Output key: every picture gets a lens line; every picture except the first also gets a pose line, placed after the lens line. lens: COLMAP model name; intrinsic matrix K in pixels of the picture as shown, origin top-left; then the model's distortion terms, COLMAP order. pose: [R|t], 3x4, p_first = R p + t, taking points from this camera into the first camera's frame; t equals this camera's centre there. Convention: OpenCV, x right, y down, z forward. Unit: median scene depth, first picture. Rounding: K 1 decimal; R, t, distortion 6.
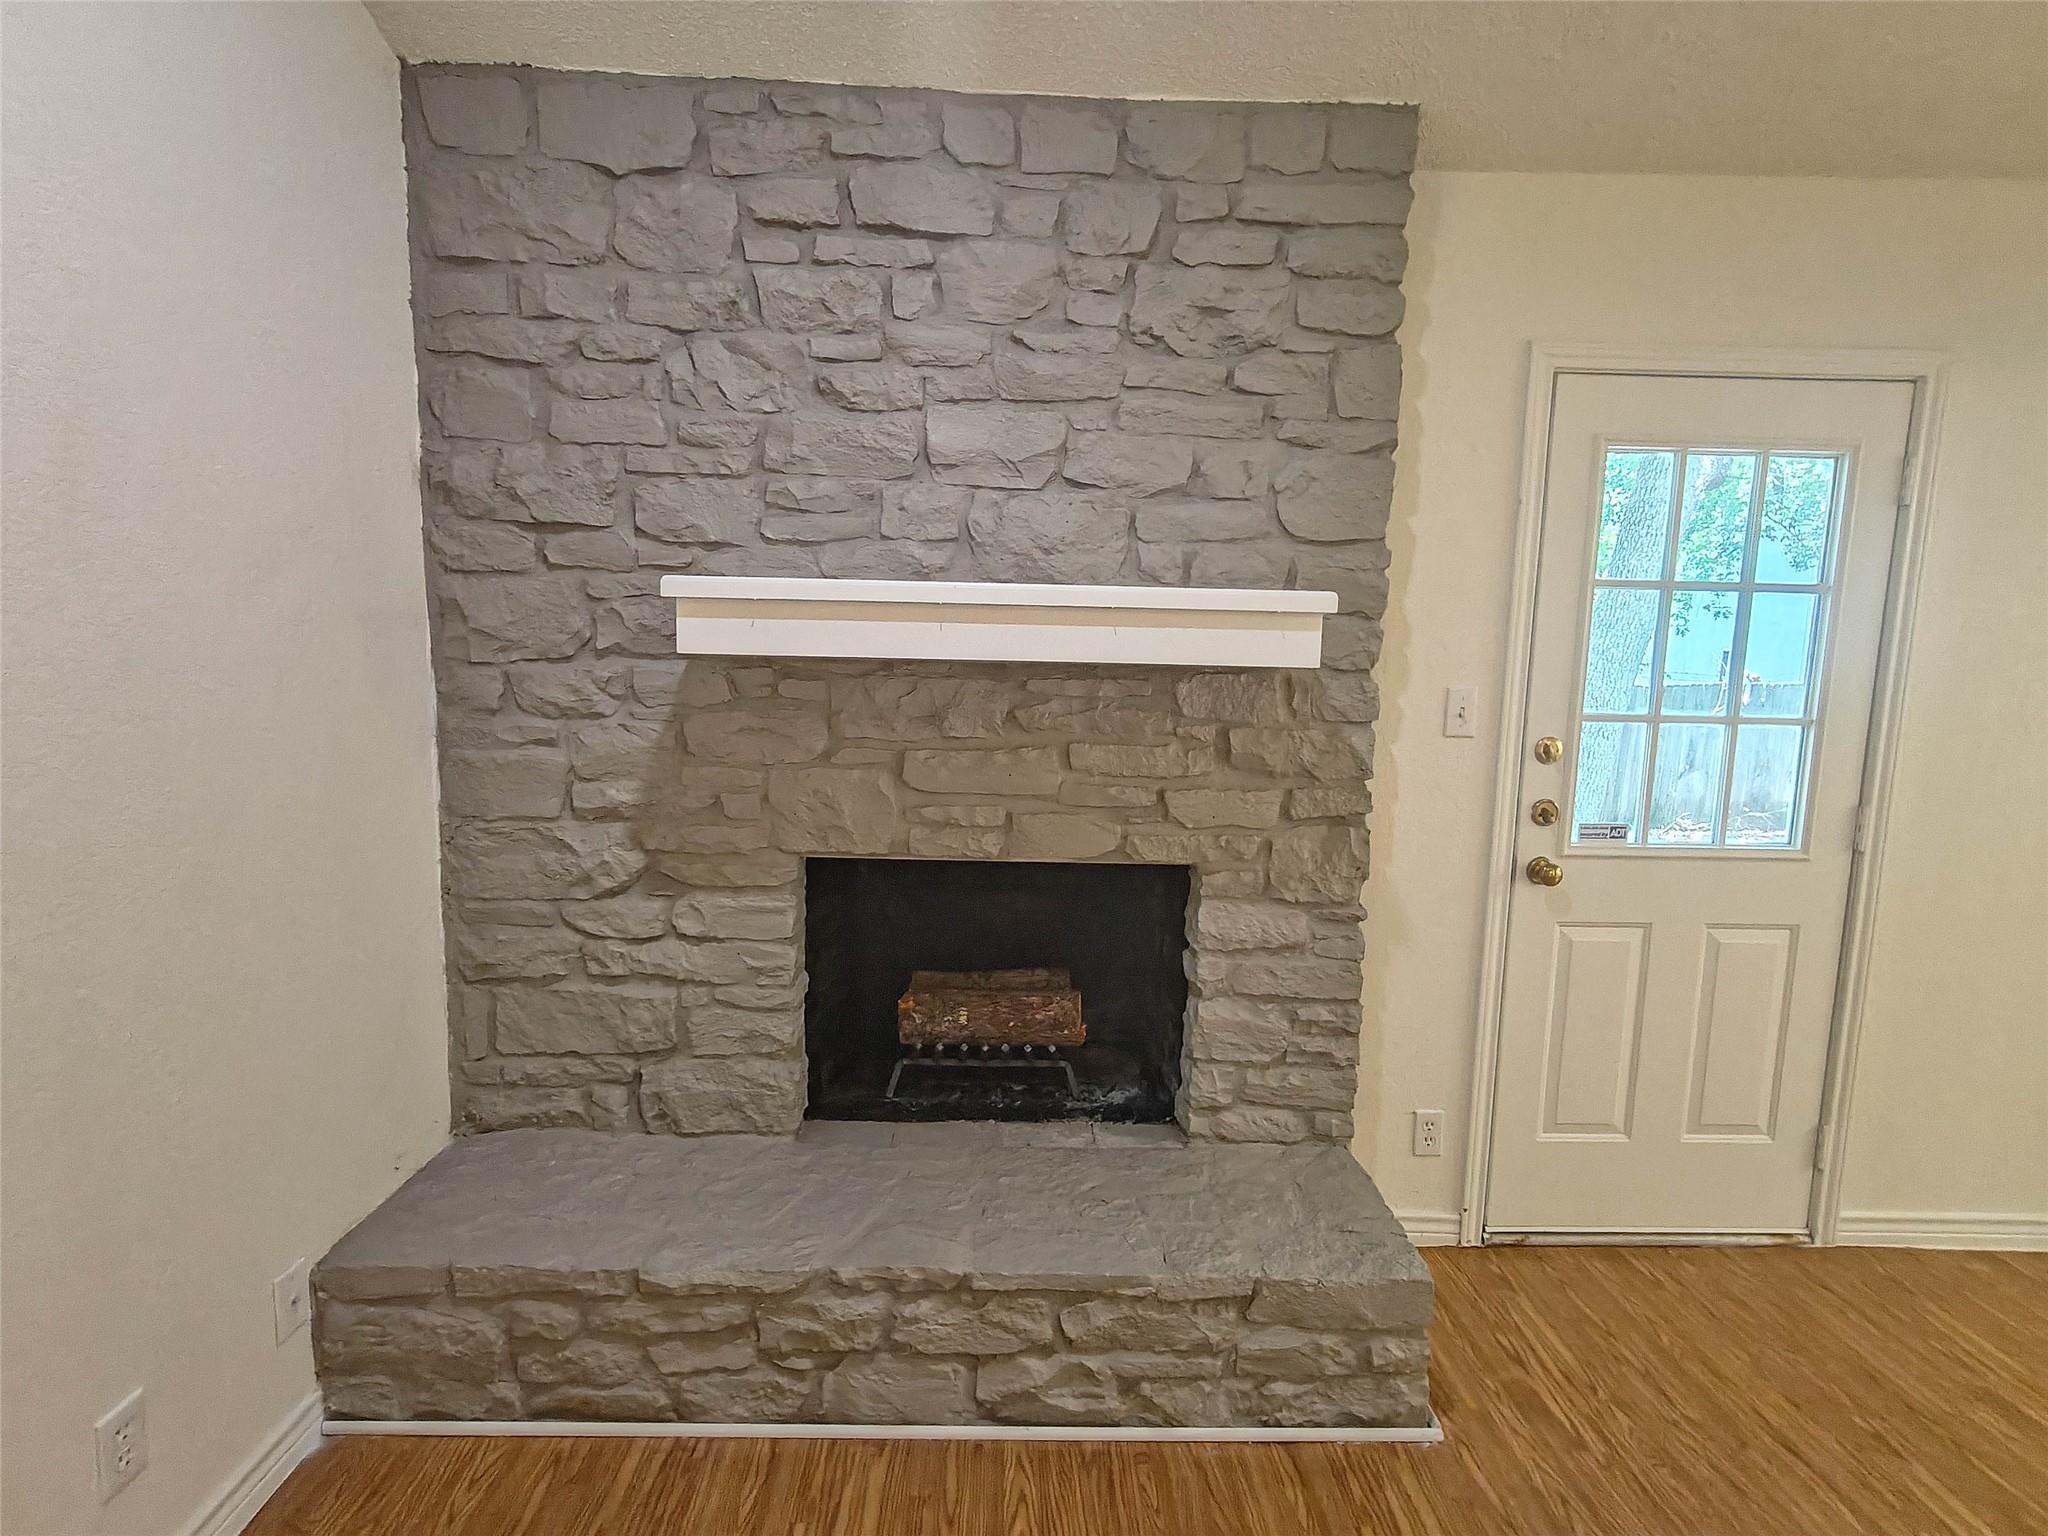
lens RADIAL K [[958.8, 0, 1025.0], [0, 958.8, 773.9], [0, 0, 1]] dist [0.005801, -0.000354]
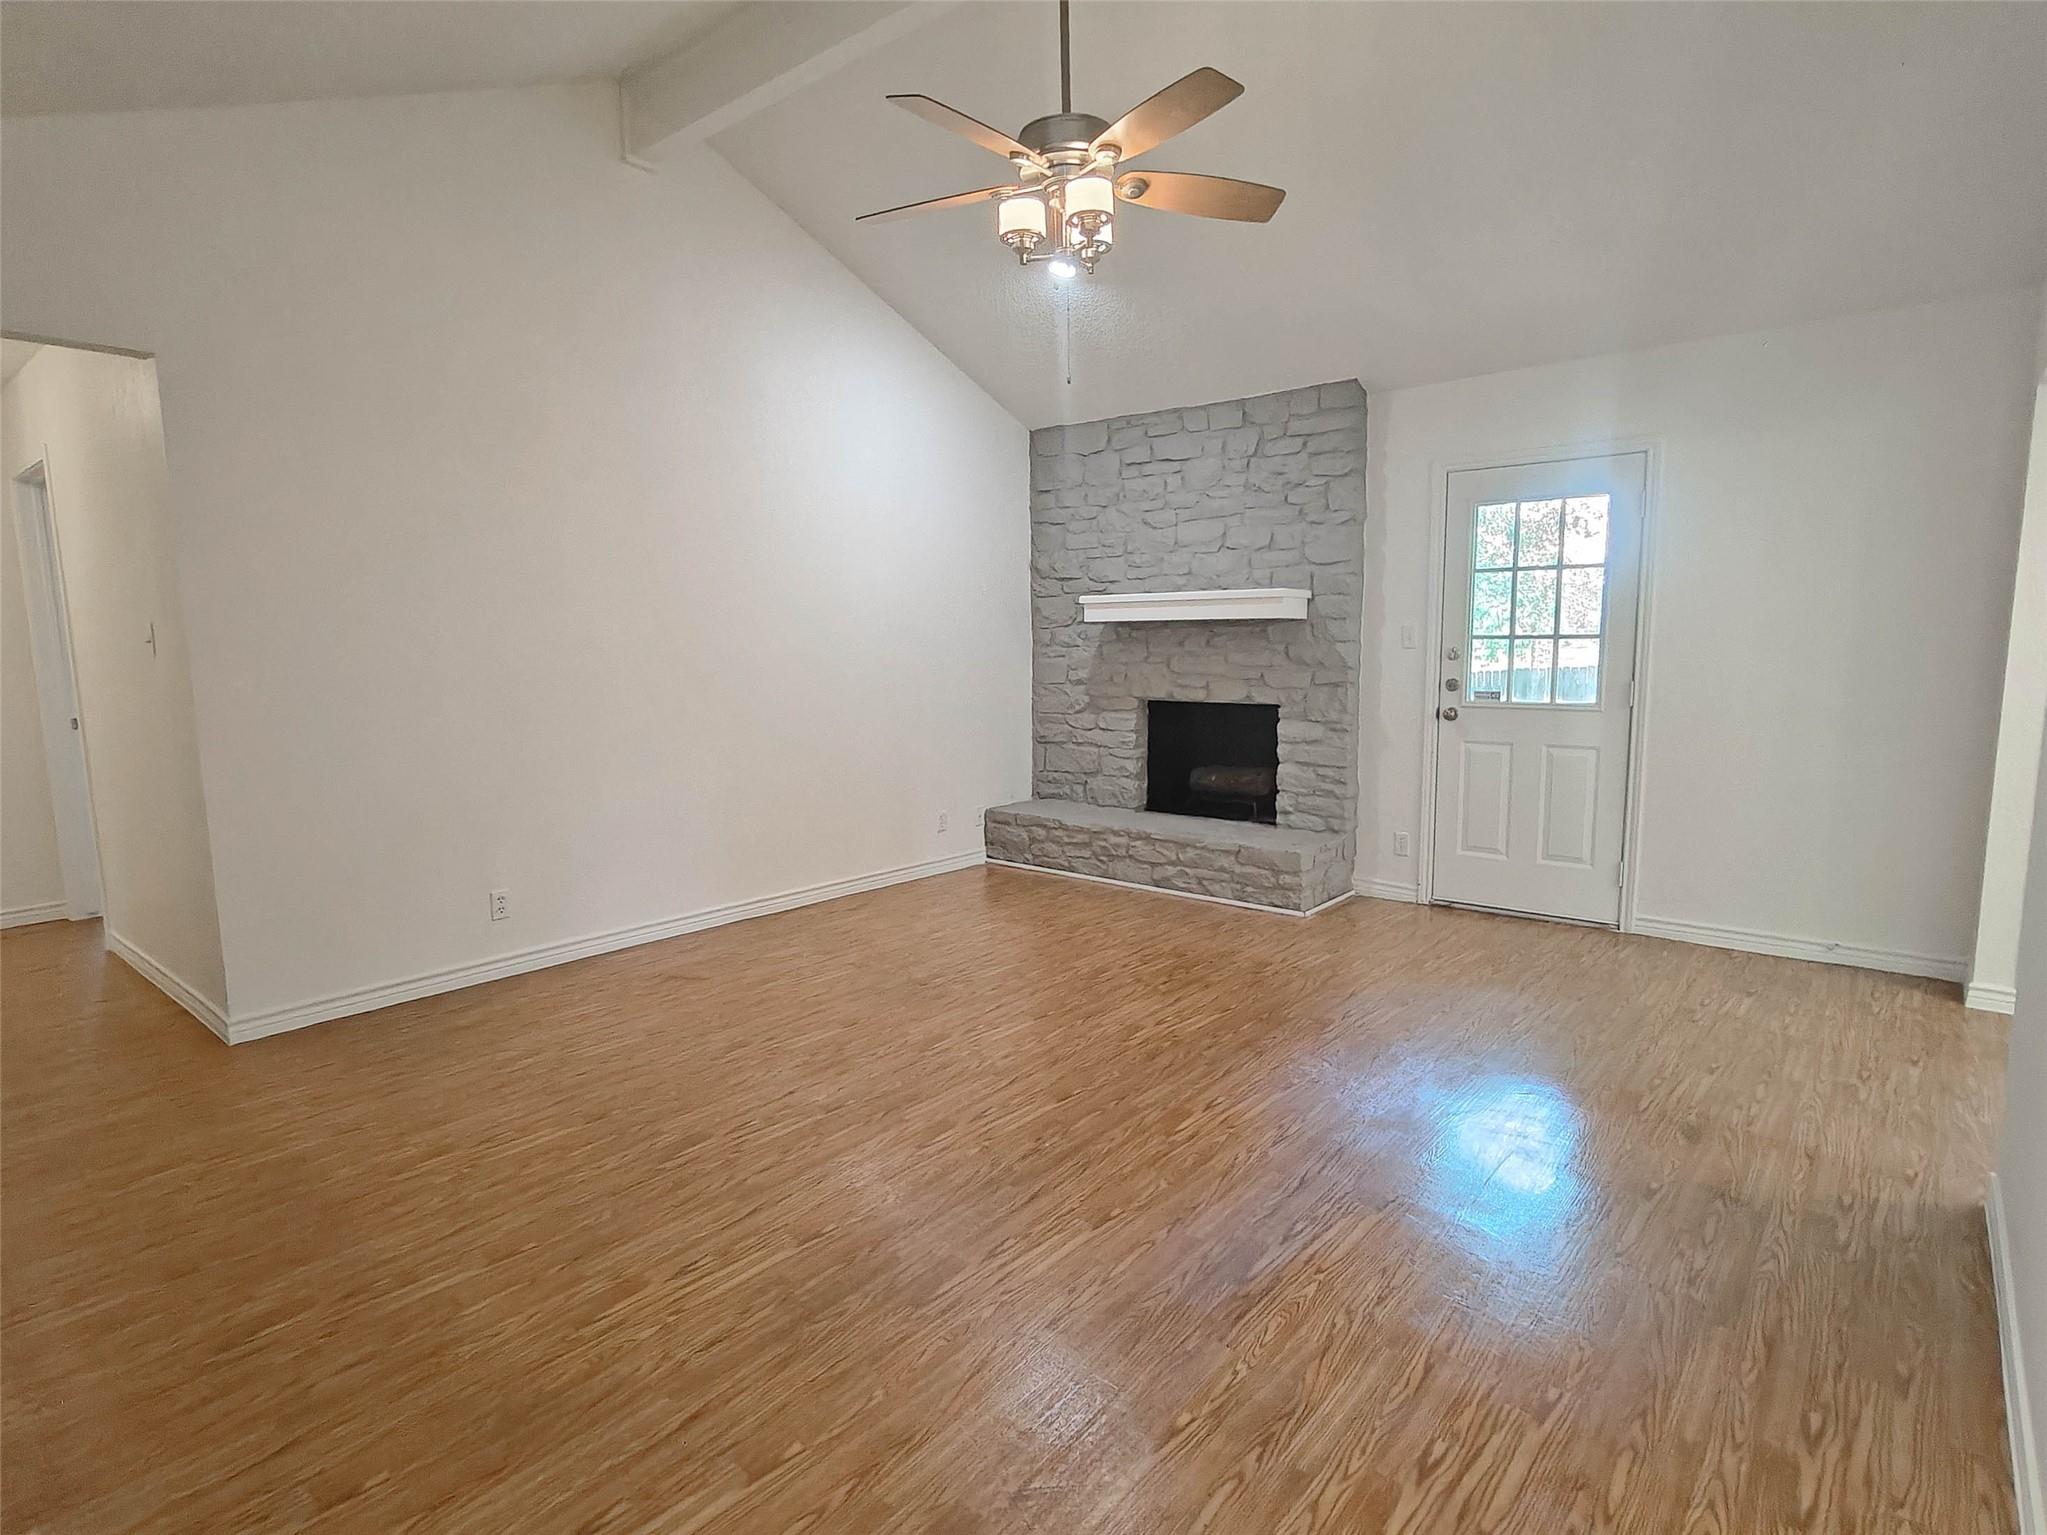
lens RADIAL K [[1087.9, 0, 1037.8], [0, 1087.9, 772.3], [0, 0, 1]] dist [0.002294, 0.000187]
pose [[0.758962, 0.050680, -0.649160, 1.543927], [-0.049681, 0.998567, 0.019874, 0.249594], [0.649237, 0.017167, 0.760392, -1.470206]]
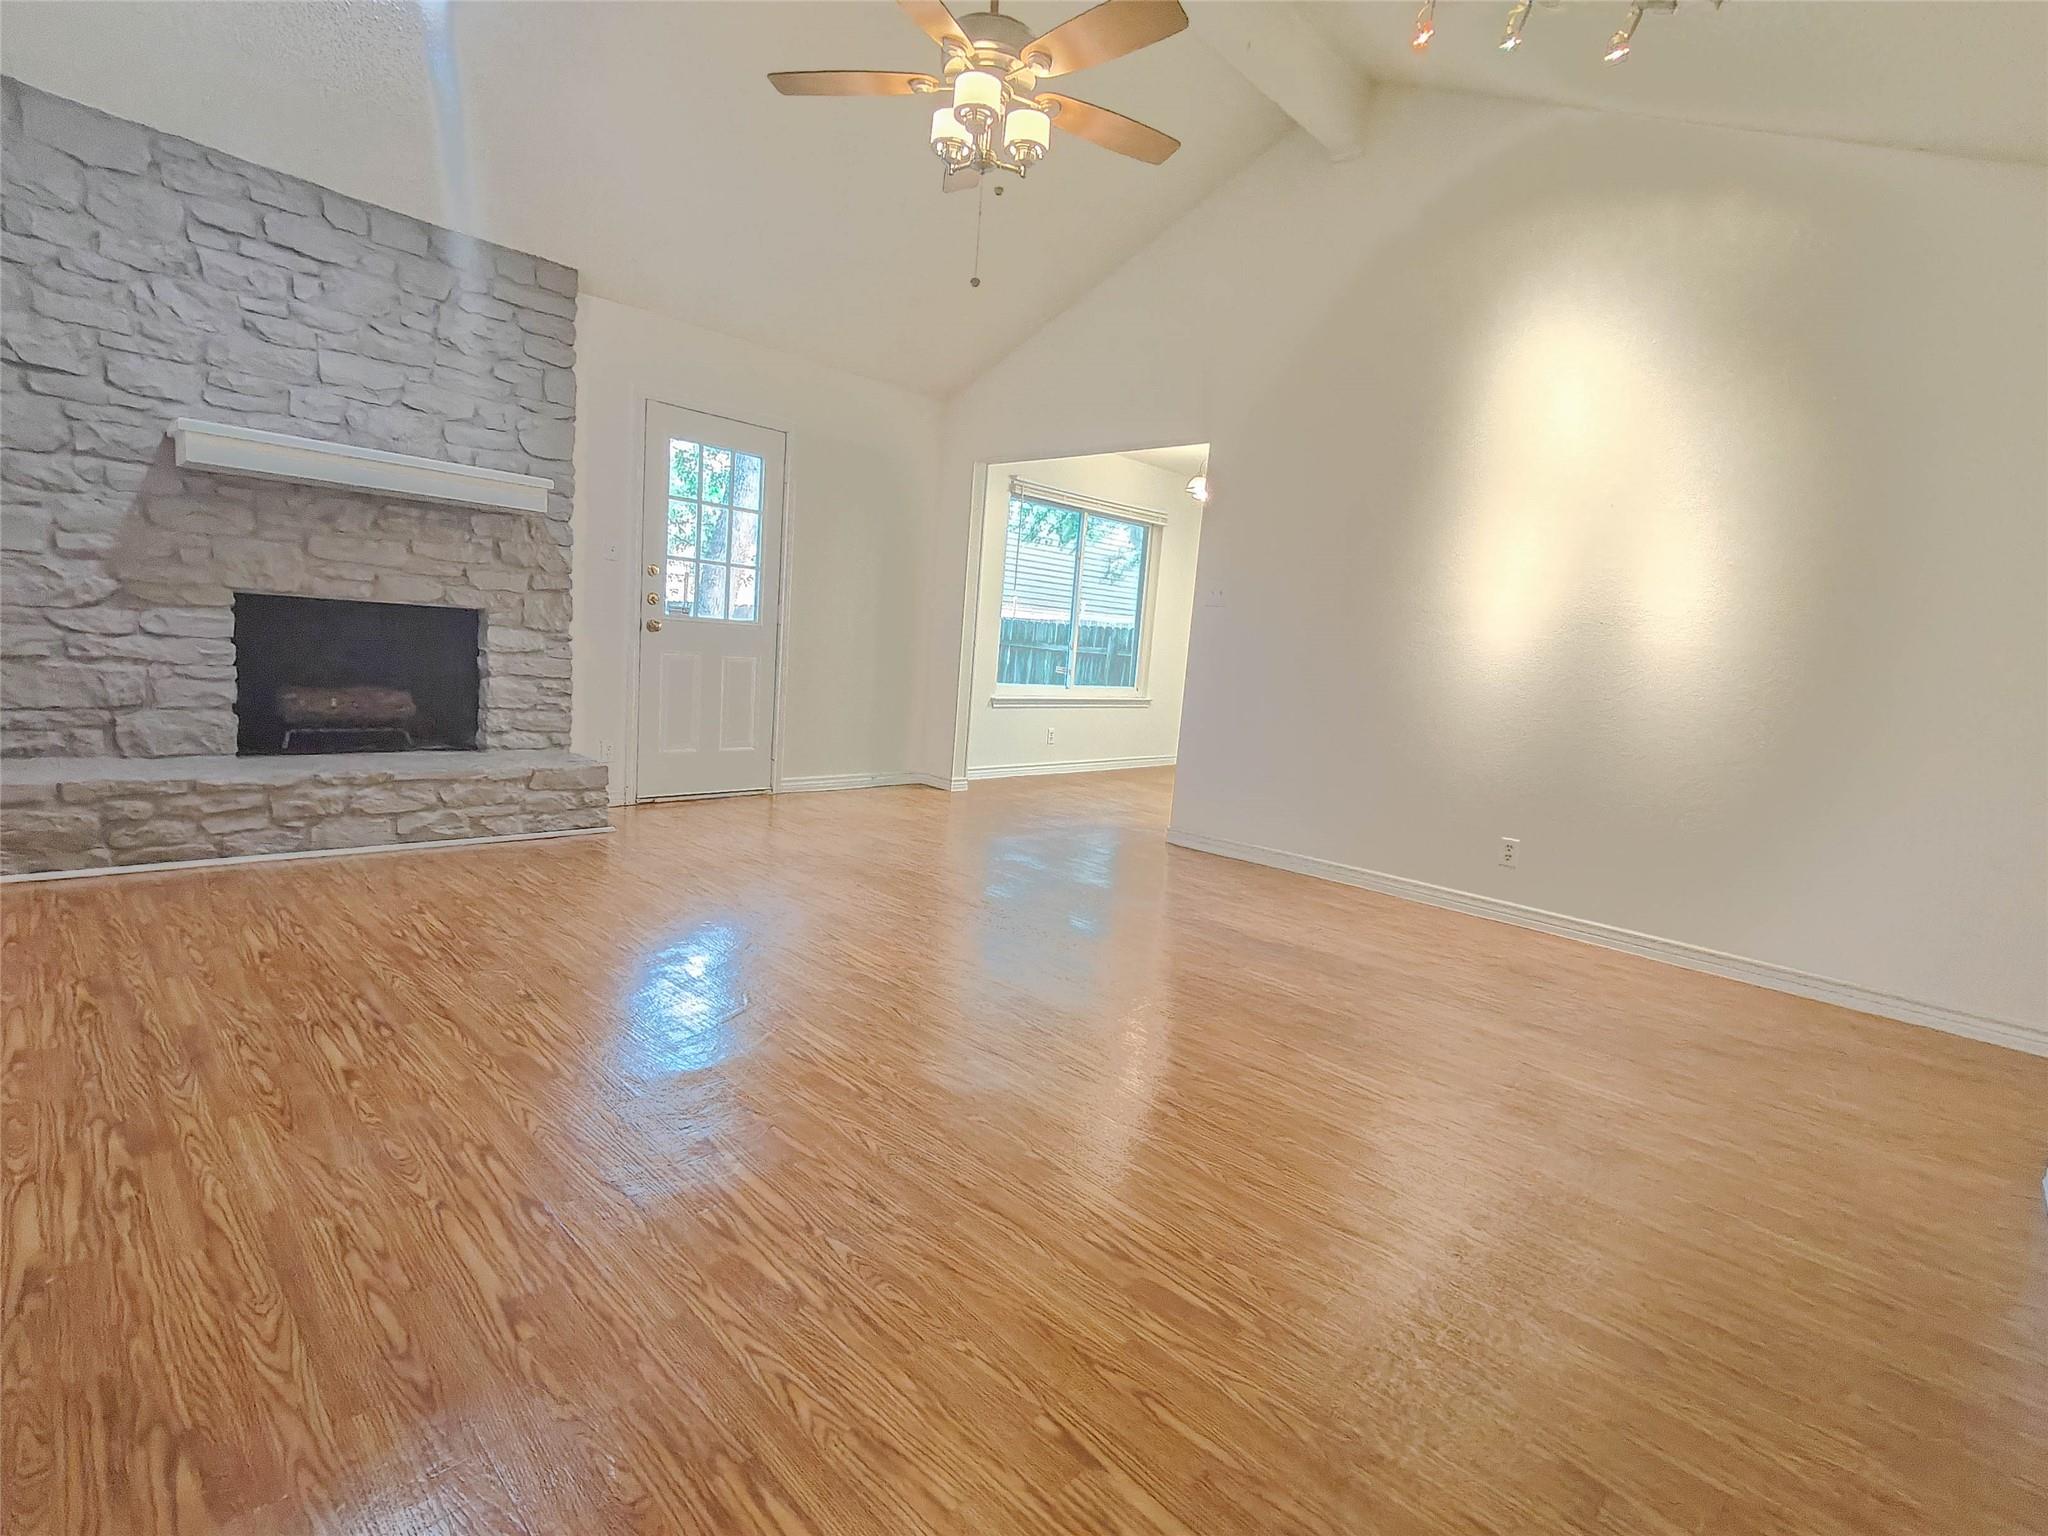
lens RADIAL K [[958.8, 0, 1018.1], [0, 958.8, 762.8], [0, 0, 1]] dist [0.005801, -0.000354]
pose [[0.705091, -0.058566, 0.706694, -0.509548], [0.022624, 0.997934, 0.060128, 0.341034], [-0.708756, -0.026408, 0.704960, -1.315618]]
